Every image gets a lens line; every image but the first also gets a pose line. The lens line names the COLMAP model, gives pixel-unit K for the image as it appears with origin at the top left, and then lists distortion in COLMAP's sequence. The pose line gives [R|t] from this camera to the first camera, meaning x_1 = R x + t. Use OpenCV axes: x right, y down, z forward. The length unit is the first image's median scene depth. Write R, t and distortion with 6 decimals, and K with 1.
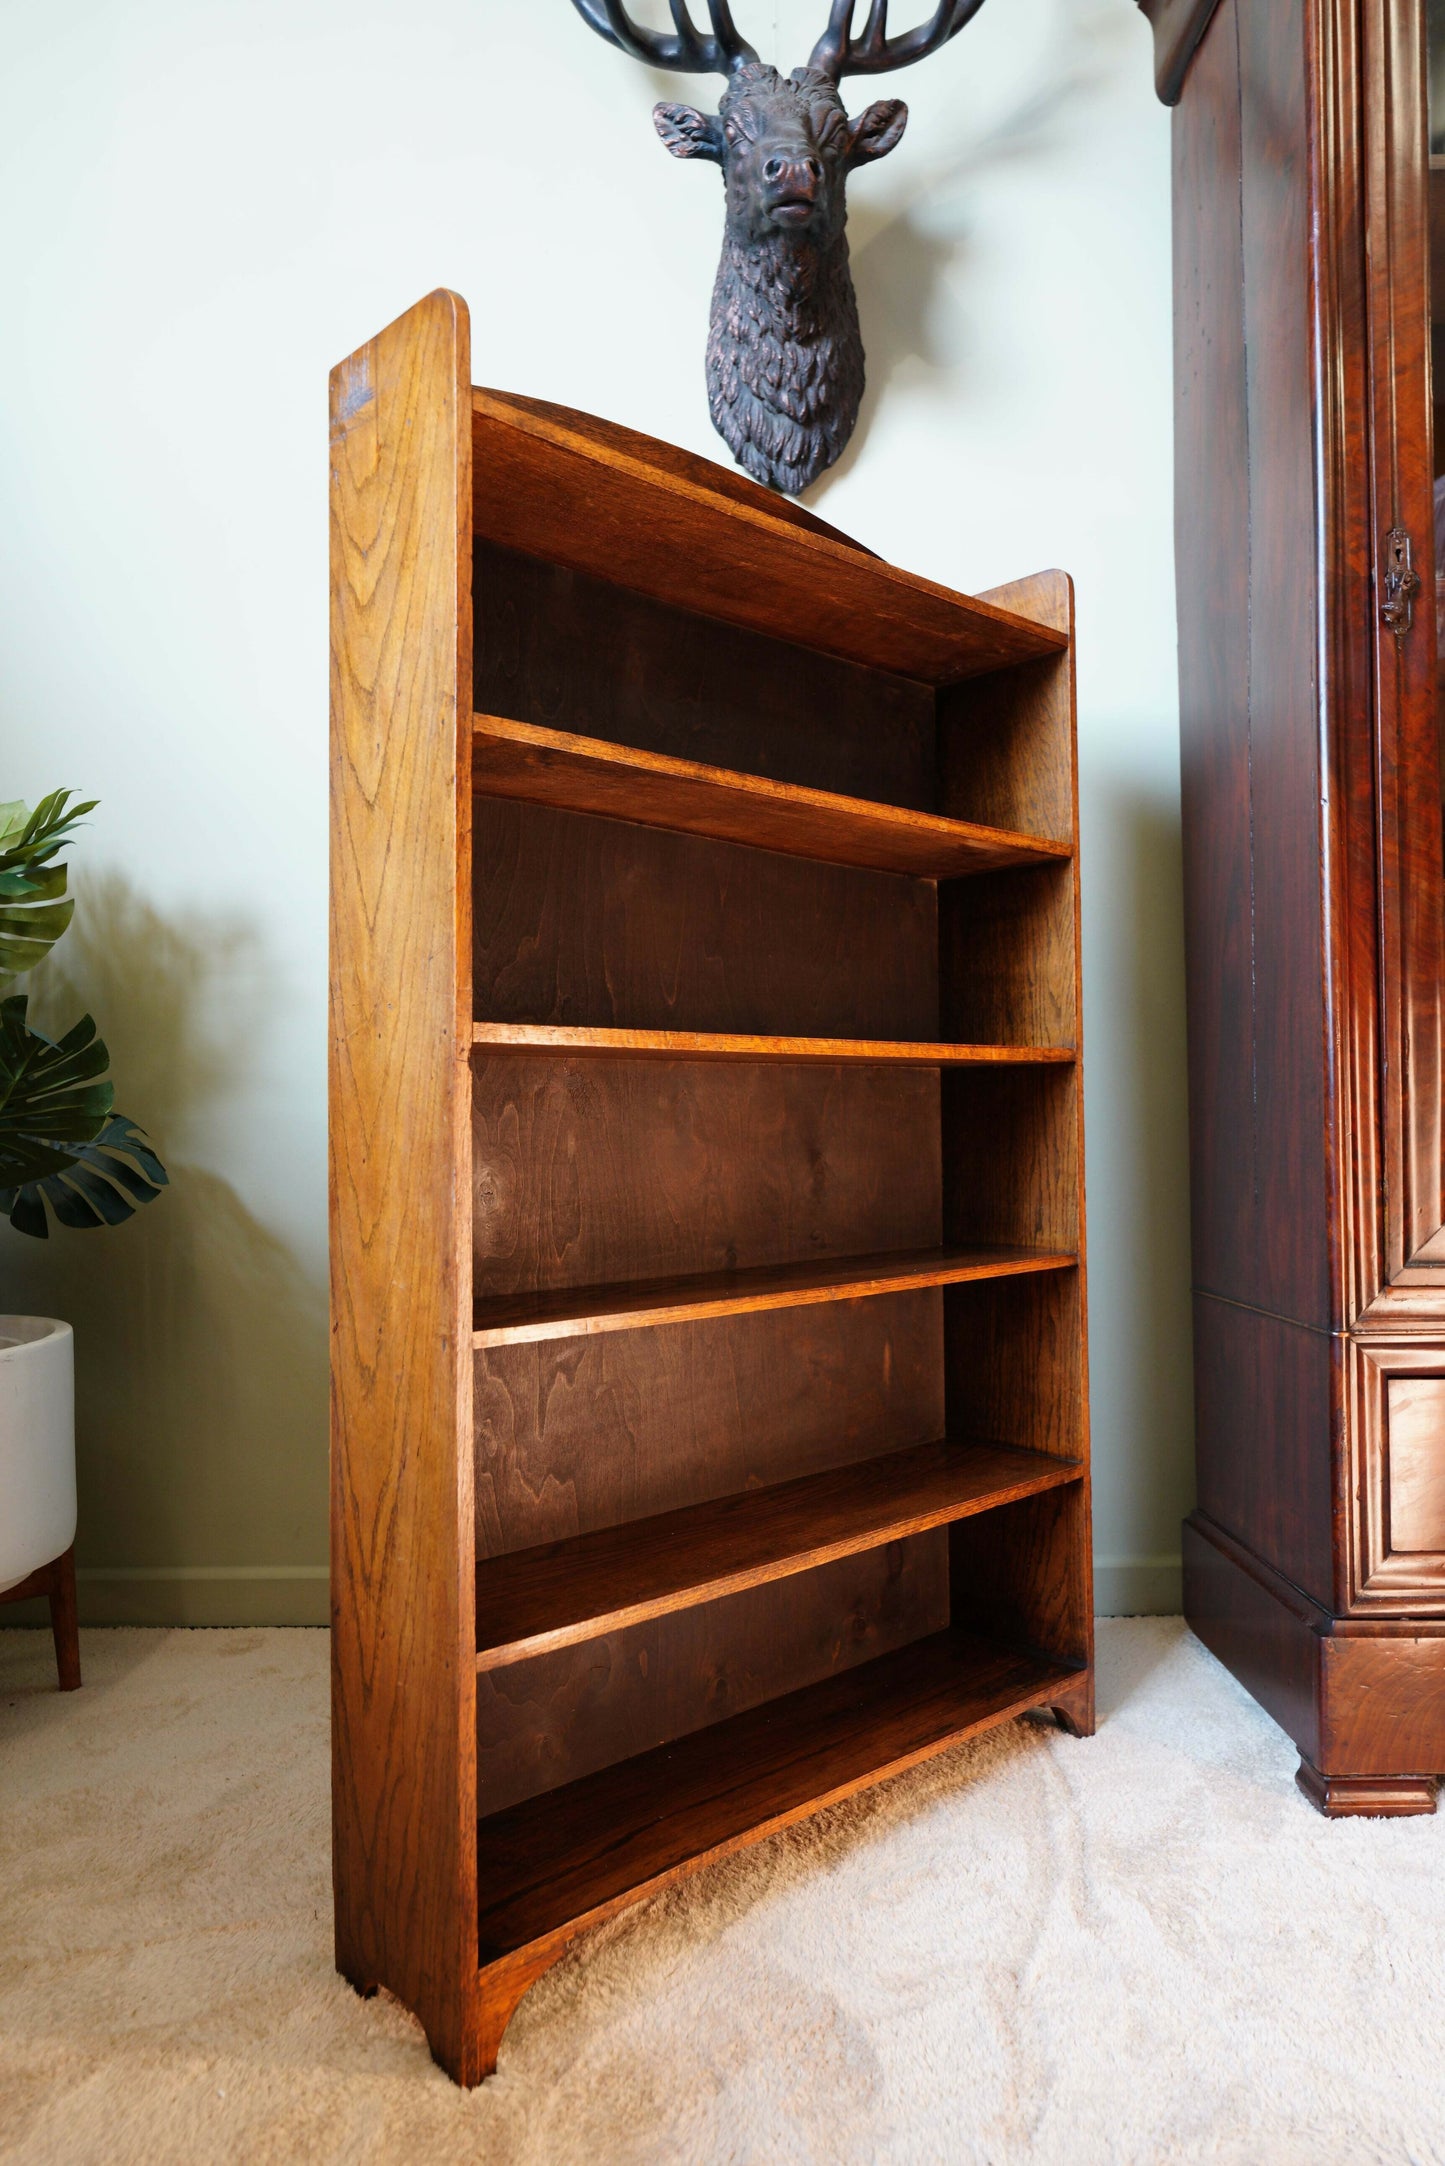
lens RADIAL K [[1409.6, 0, 726.4], [0, 1409.6, 1099.4], [0, 0, 1]] dist [0.001062, 0.000200]
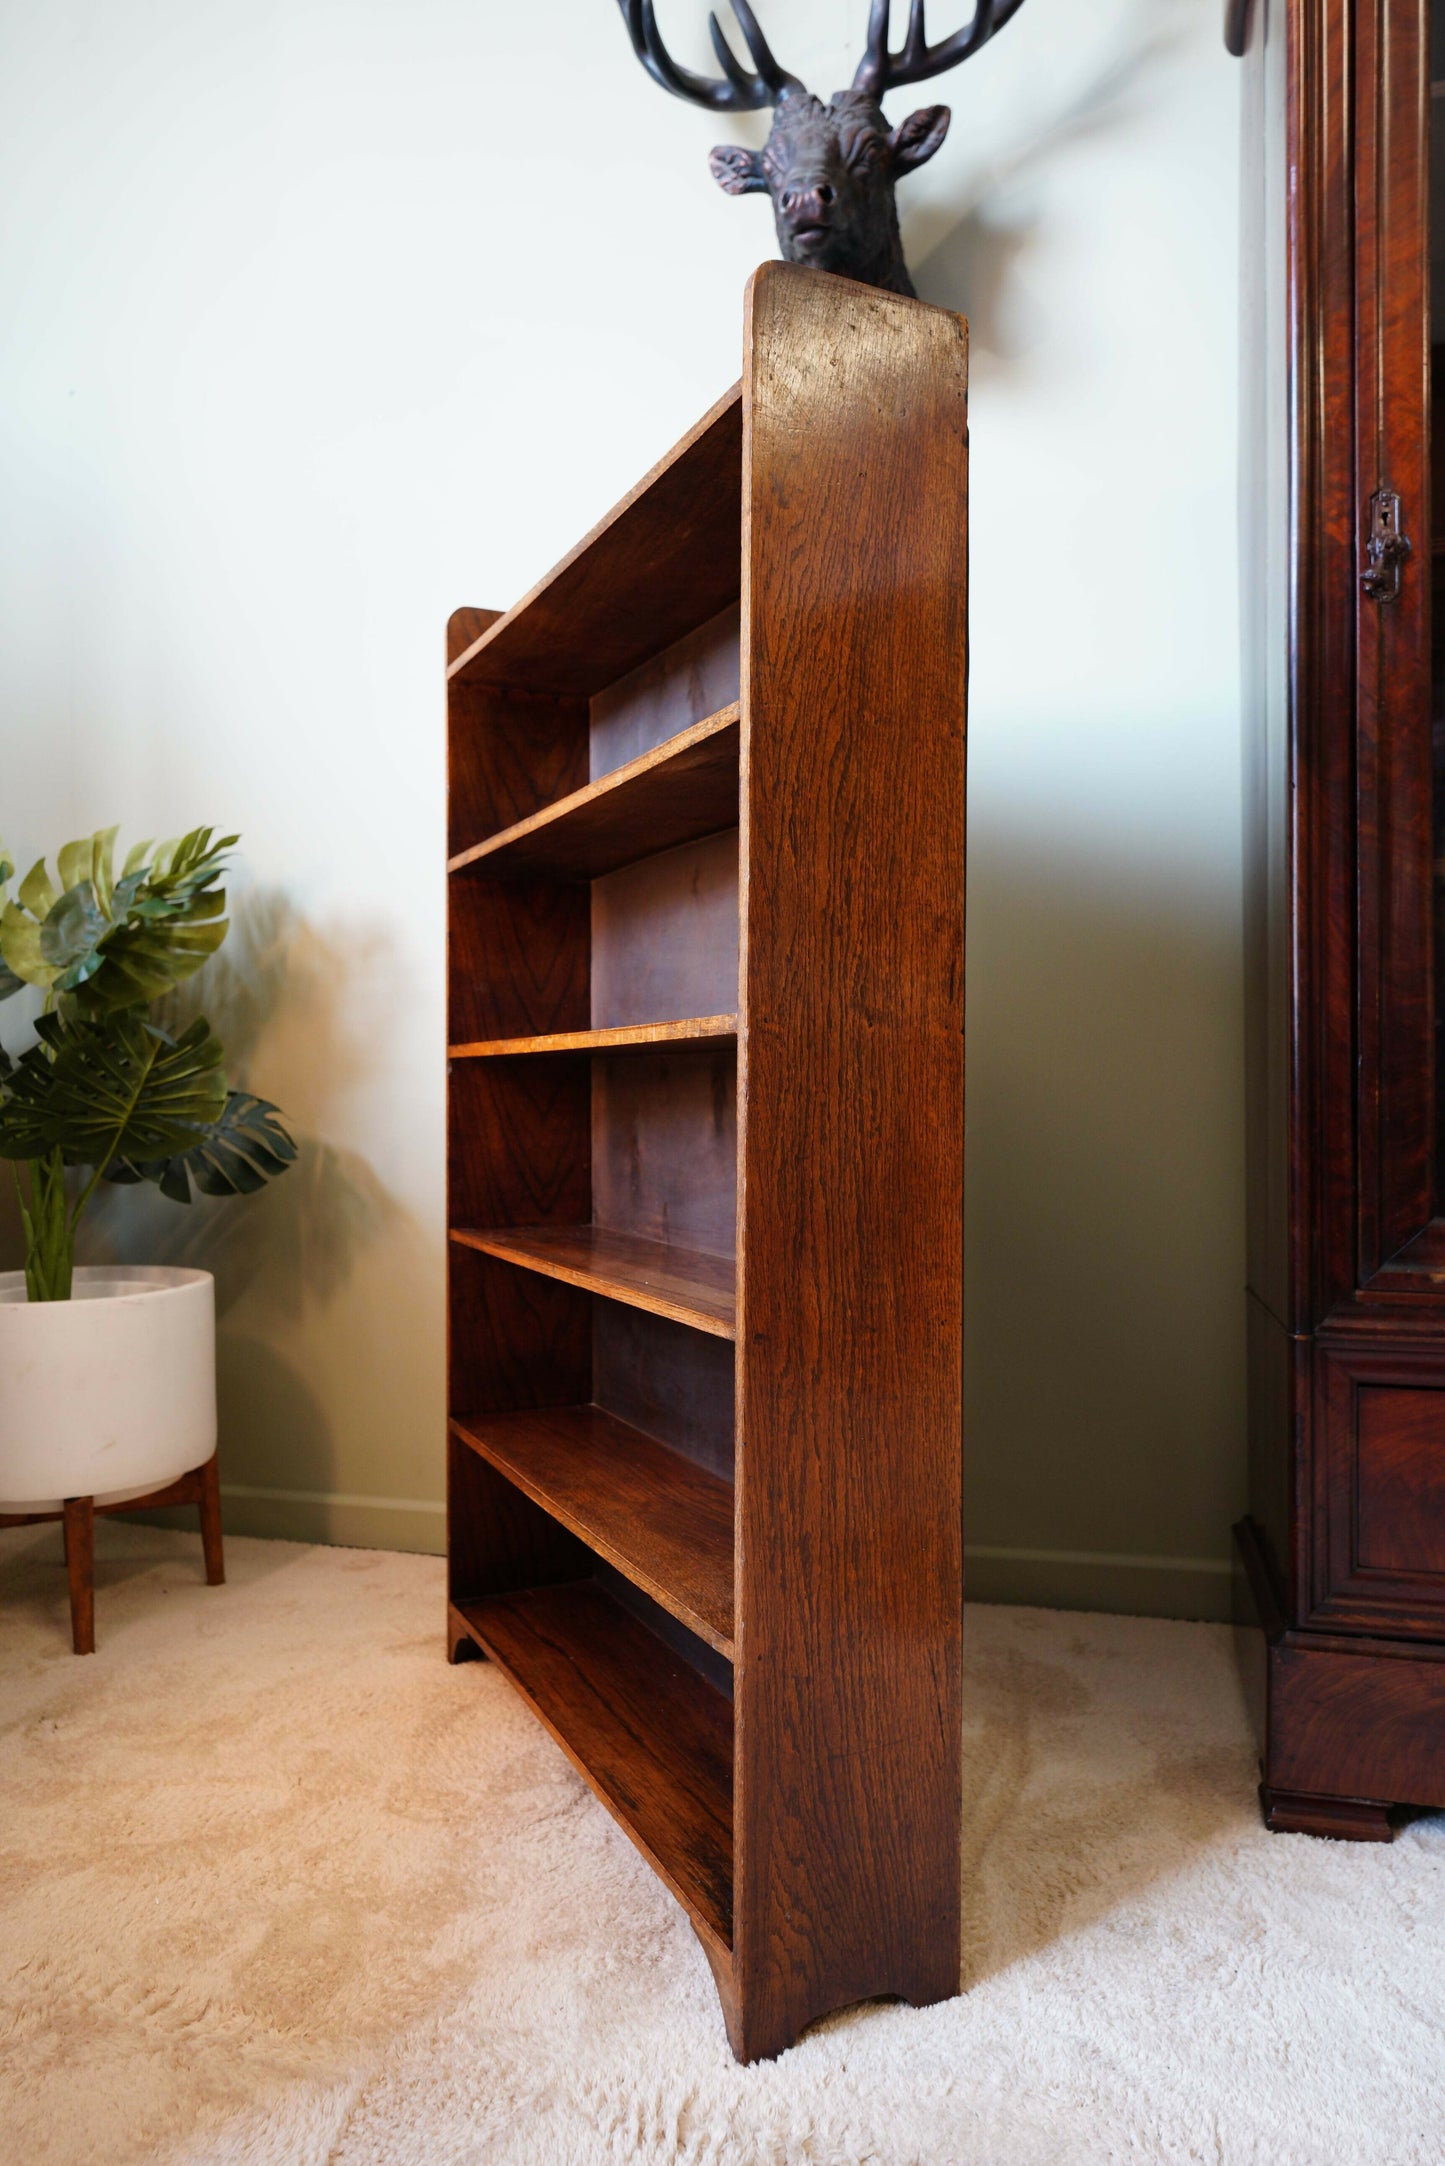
lens RADIAL K [[1409.6, 0, 721.1], [0, 1409.6, 1101.3], [0, 0, 1]] dist [0.001062, 0.000200]
pose [[0.965358, 0.008045, -0.260803, 0.239585], [-0.005247, 0.999921, 0.011422, -0.002976], [0.260874, -0.009658, 0.965324, -0.026462]]
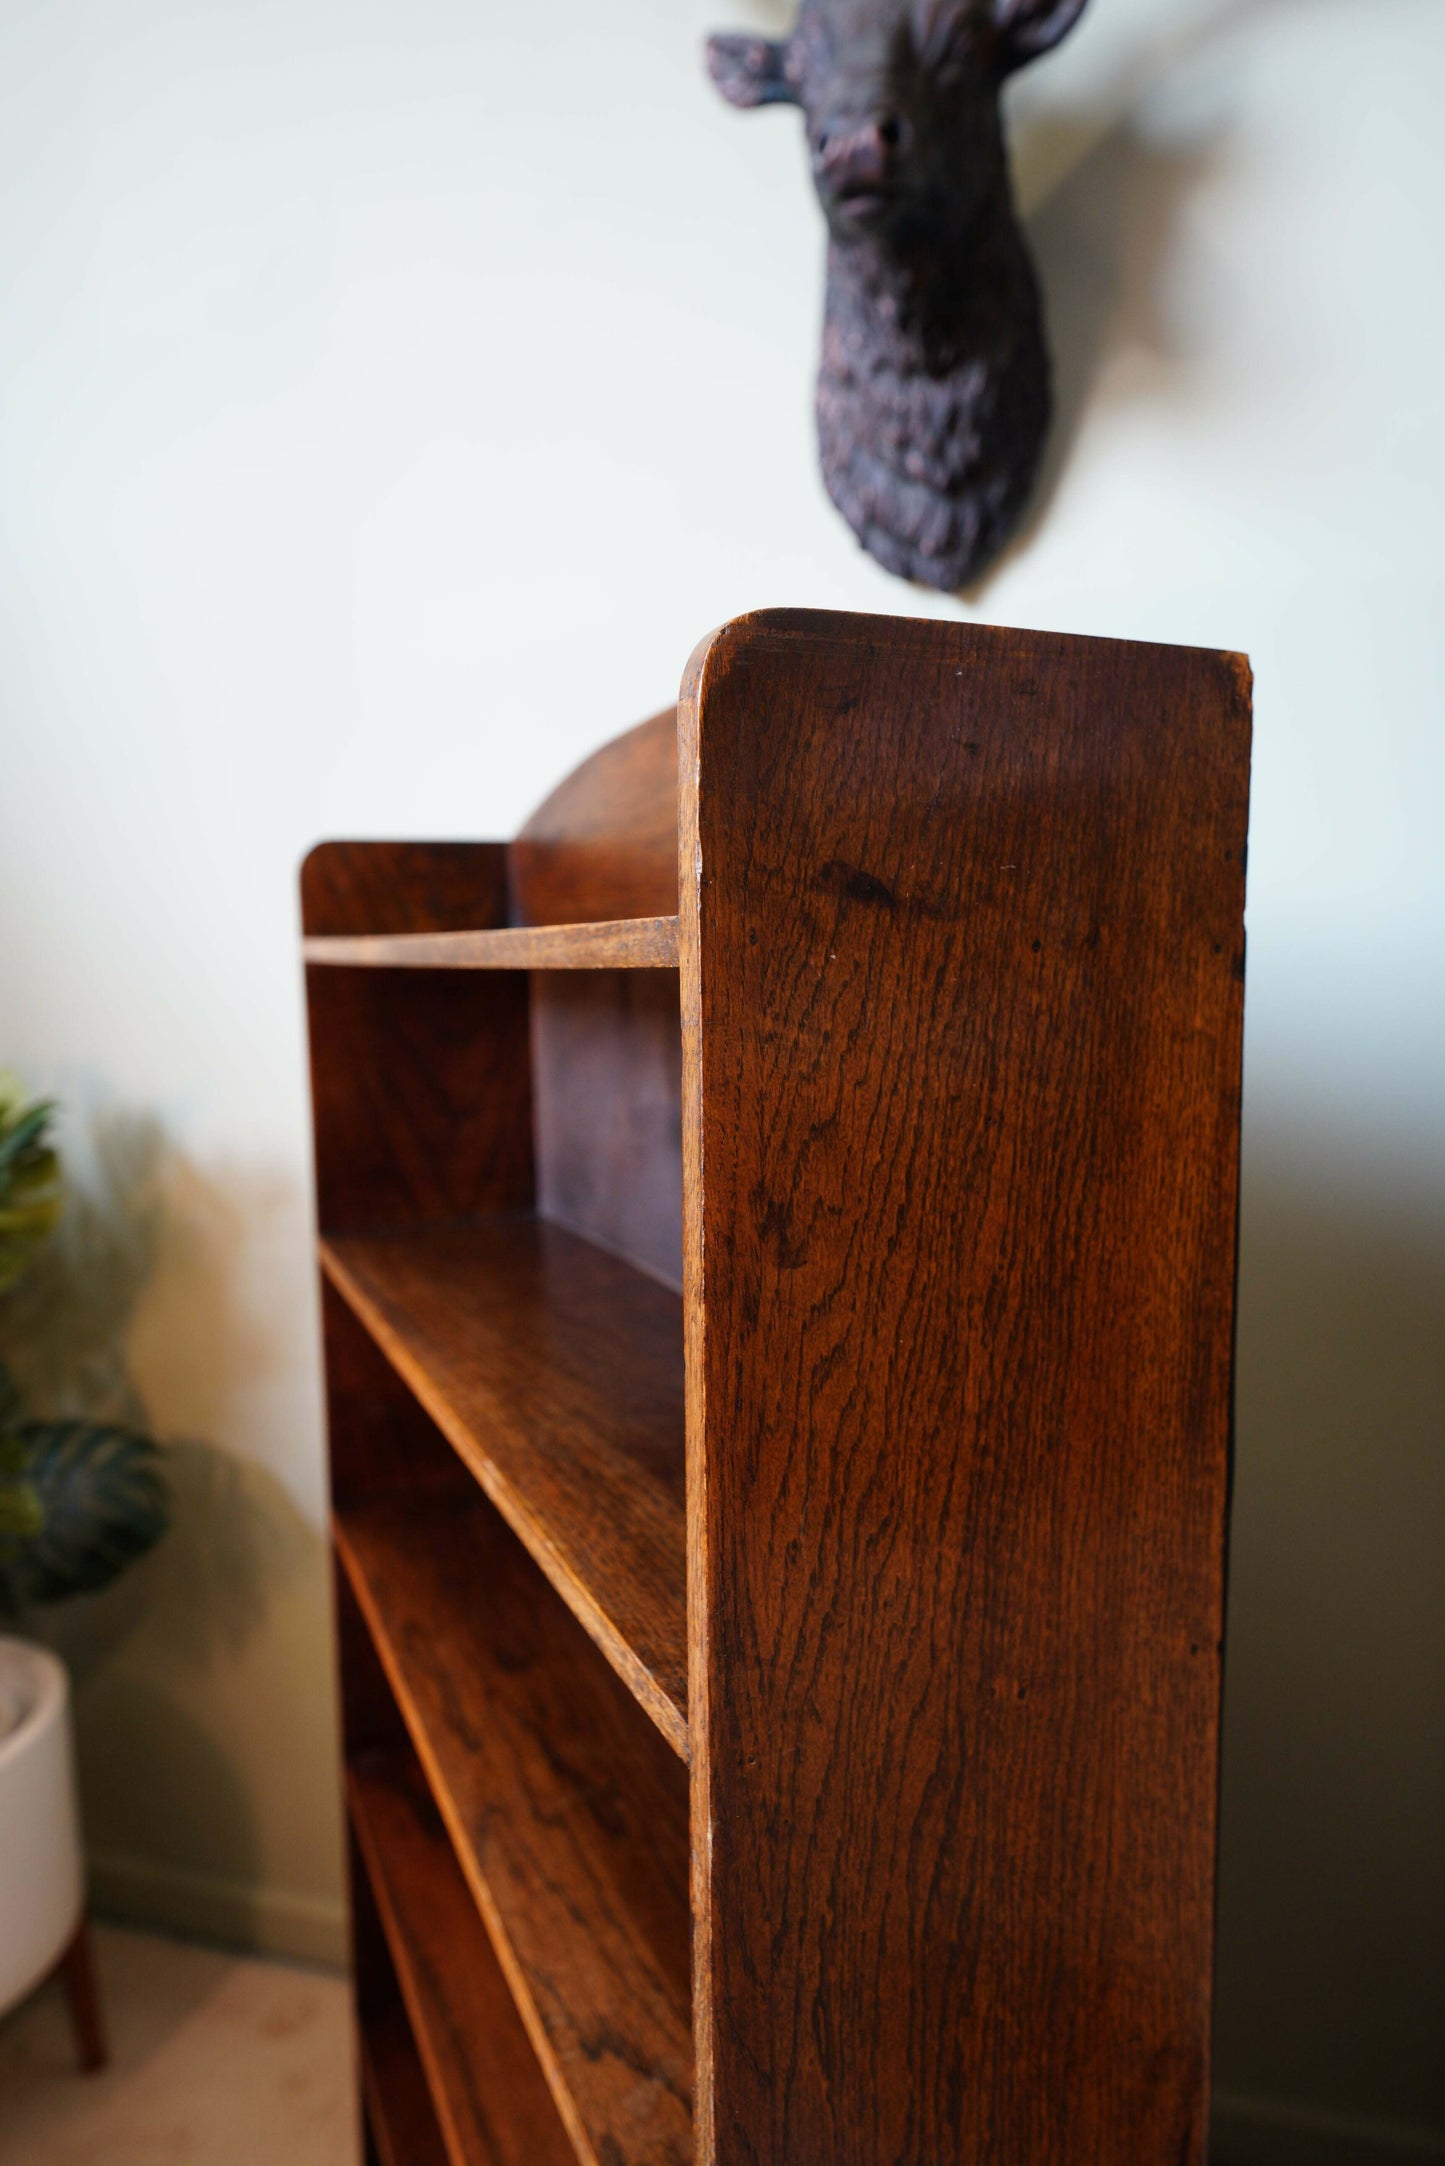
lens RADIAL K [[1409.6, 0, 713.3], [0, 1409.6, 1110.2], [0, 0, 1]] dist [0.001062, 0.000200]
pose [[0.951535, 0.025644, -0.306471, 0.169129], [0.011270, 0.992941, 0.118076, -0.284975], [0.307335, -0.115807, 0.944528, 0.321207]]
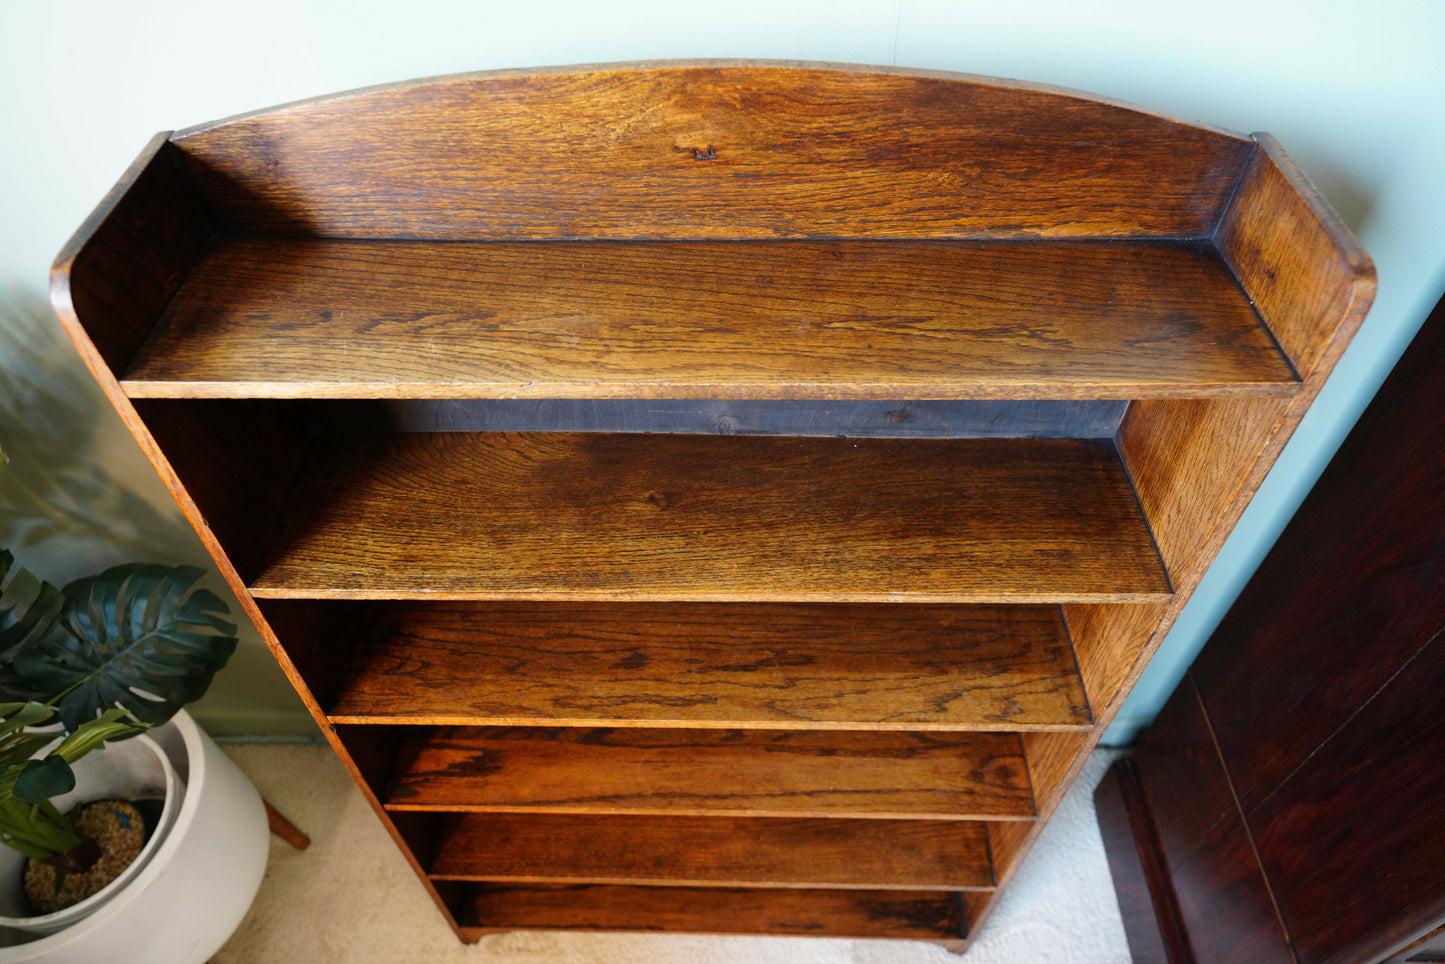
lens RADIAL K [[940.4, 0, 713.2], [0, 940.4, 483.2], [0, 0, 1]] dist [0.001062, 0.000200]
pose [[0.999616, 0.021283, -0.017760, -0.034506], [-0.000721, 0.660464, 0.750857, -0.529475], [0.027711, -0.750556, 0.660226, 0.626868]]
